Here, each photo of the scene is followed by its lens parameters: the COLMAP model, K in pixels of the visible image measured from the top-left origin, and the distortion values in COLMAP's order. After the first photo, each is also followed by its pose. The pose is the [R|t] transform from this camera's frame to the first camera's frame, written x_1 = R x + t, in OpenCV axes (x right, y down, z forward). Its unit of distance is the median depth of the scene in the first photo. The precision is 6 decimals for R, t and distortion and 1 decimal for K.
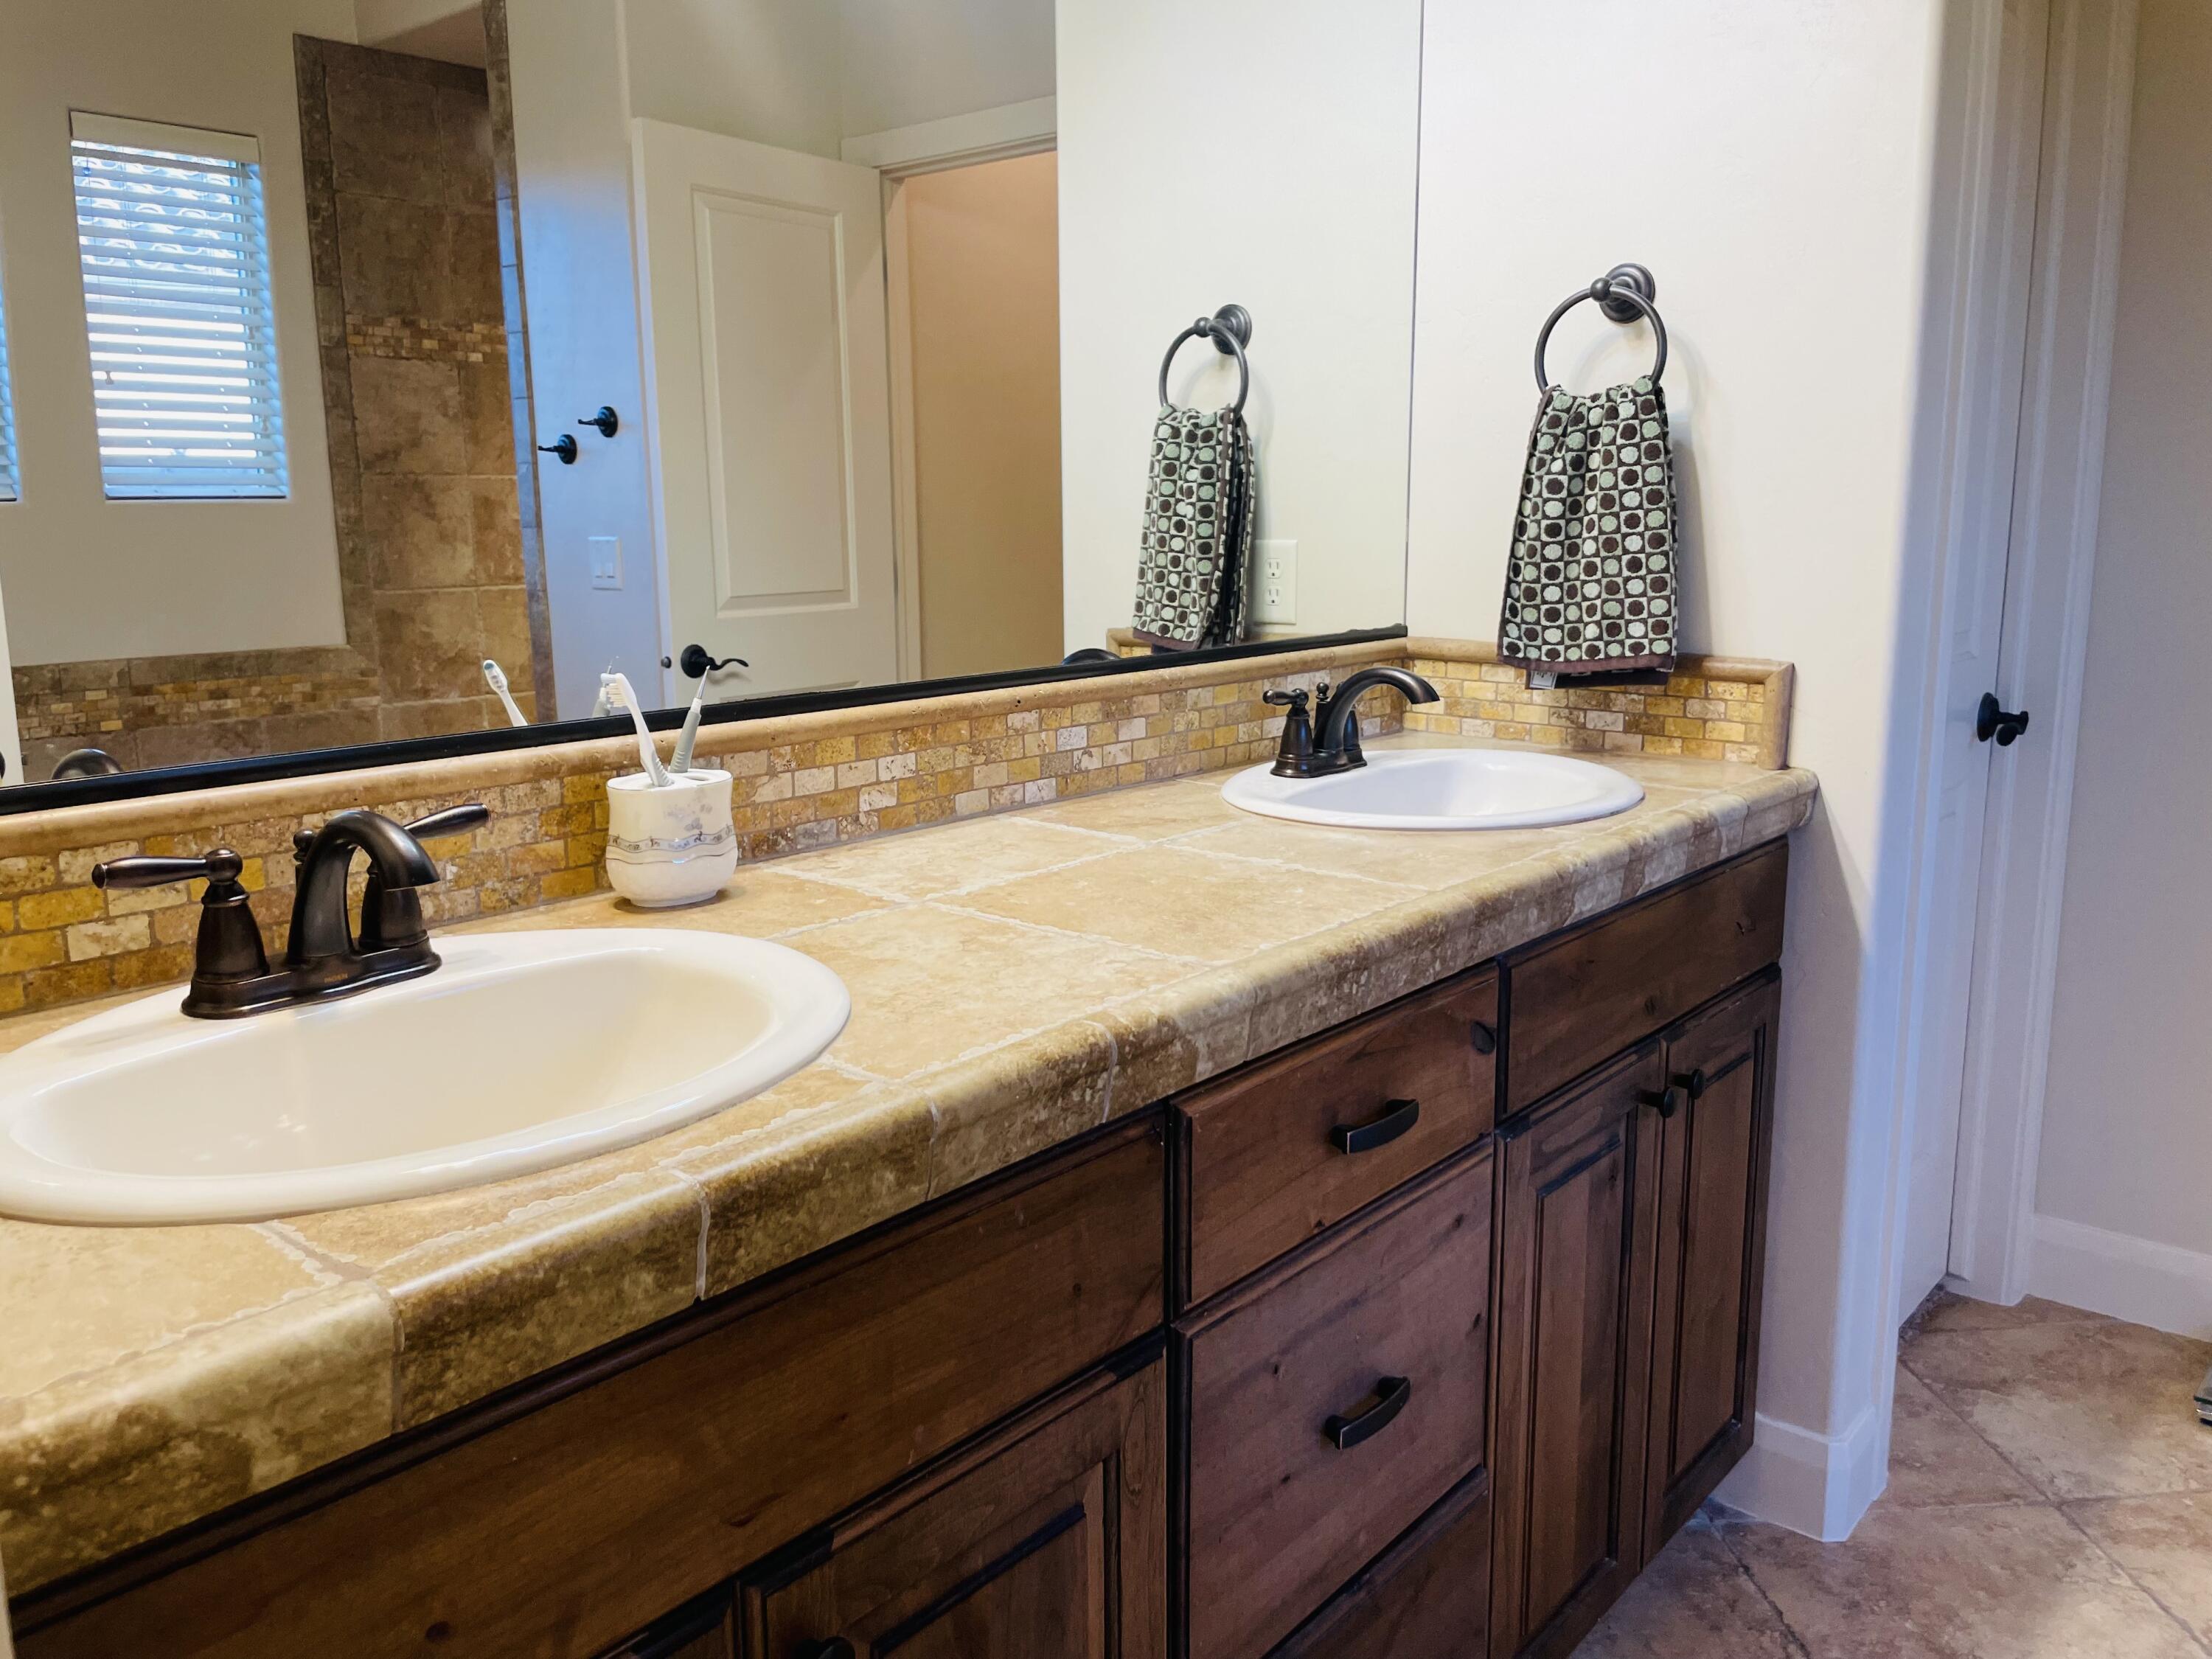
lens RADIAL K [[1668.6, 0, 1106.0], [0, 1668.6, 829.5], [0, 0, 1]] dist [0.112120, -0.116887]
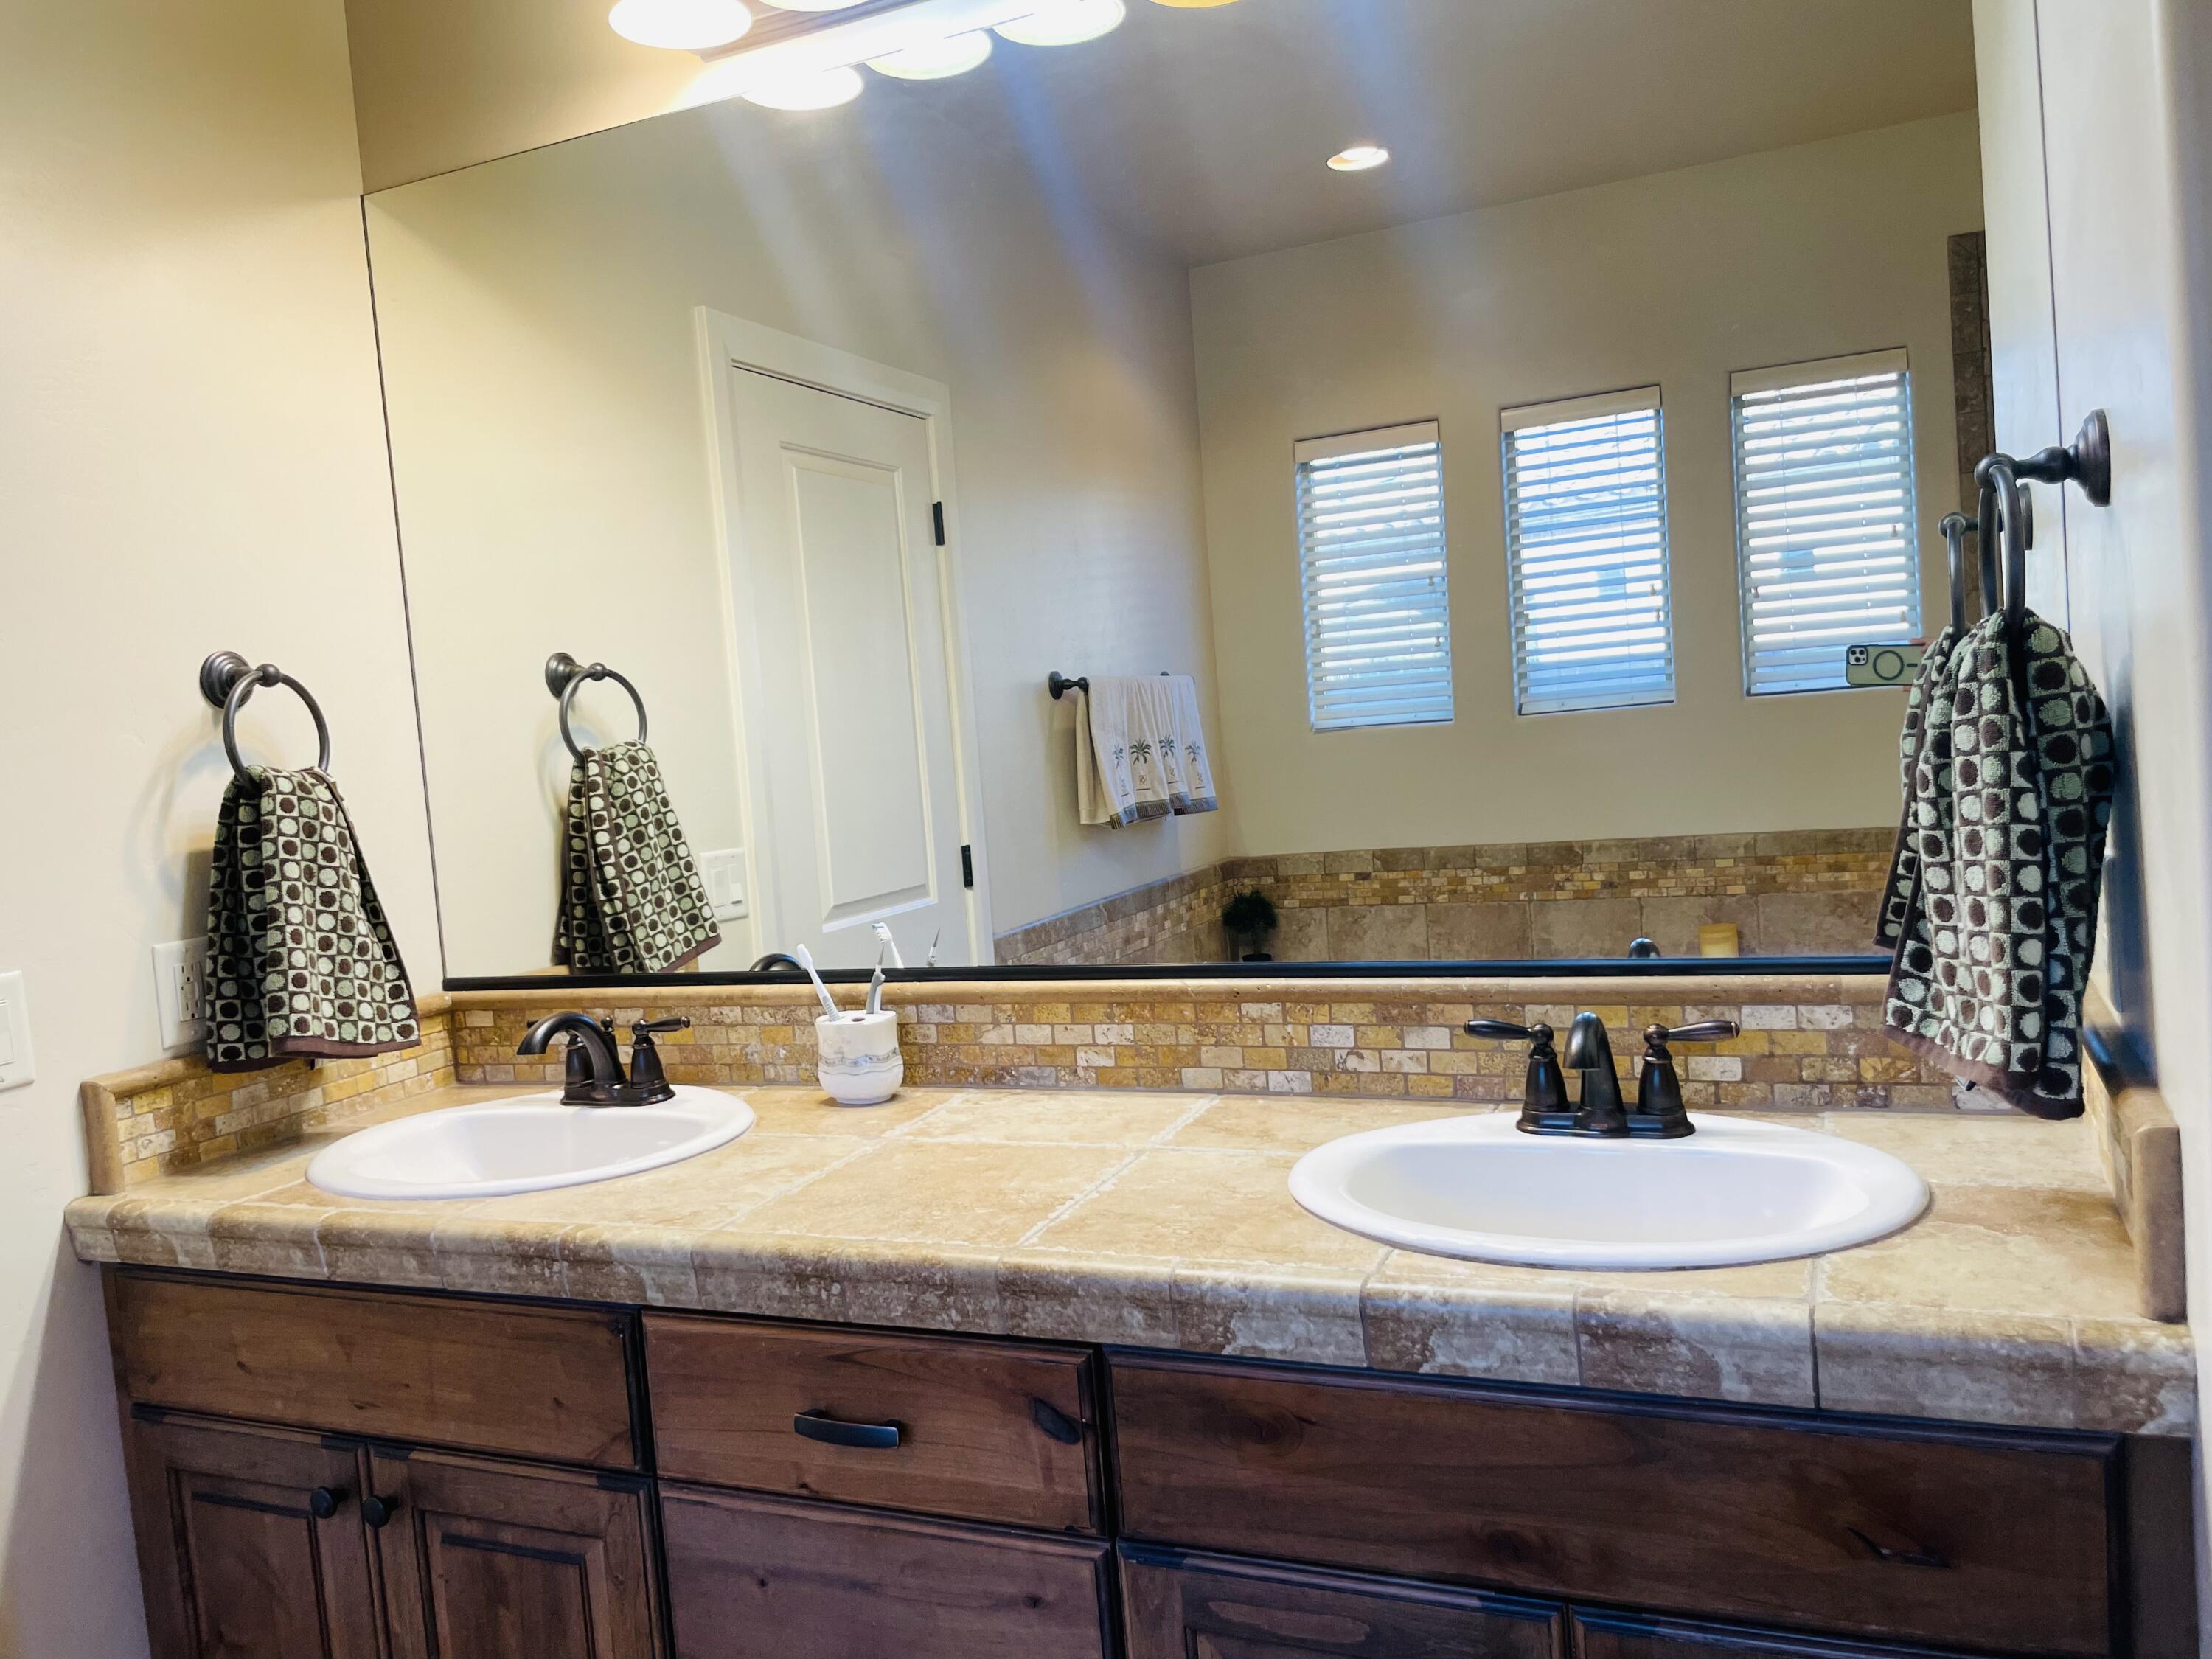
lens RADIAL K [[1705.8, 0, 1106.0], [0, 1705.8, 829.5], [0, 0, 1]] dist [0.083197, -0.127494]
pose [[0.288883, 0.053966, -0.955842, 1.012616], [-0.107083, 0.993966, 0.023755, -0.208297], [0.951357, 0.095492, 0.292918, 0.625917]]
